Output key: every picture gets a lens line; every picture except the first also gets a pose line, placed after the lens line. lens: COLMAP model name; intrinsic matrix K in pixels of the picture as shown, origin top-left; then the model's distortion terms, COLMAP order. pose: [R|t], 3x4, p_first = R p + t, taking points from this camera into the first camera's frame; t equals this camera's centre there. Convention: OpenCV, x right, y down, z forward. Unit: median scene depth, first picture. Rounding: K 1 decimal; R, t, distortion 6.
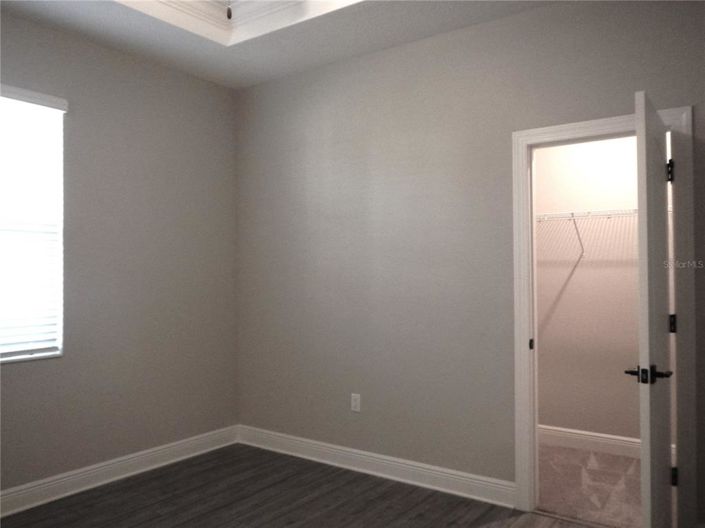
lens RADIAL K [[574.6, 0, 352.0], [0, 574.6, 267.2], [0, 0, 1]] dist [0.013616, -0.001422]
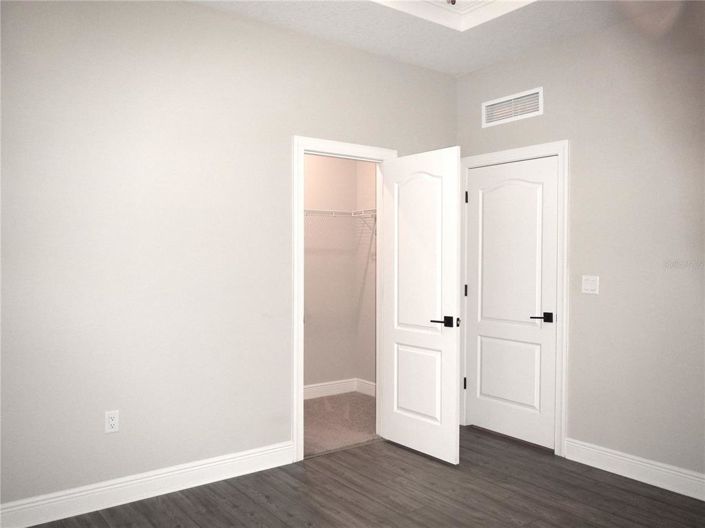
lens RADIAL K [[574.6, 0, 350.5], [0, 574.6, 263.2], [0, 0, 1]] dist [0.013616, -0.001422]
pose [[0.287574, 0.009695, 0.957709, -0.796145], [-0.019241, 0.999805, -0.004343, 0.023323], [-0.957565, -0.017179, 0.287704, 0.569401]]
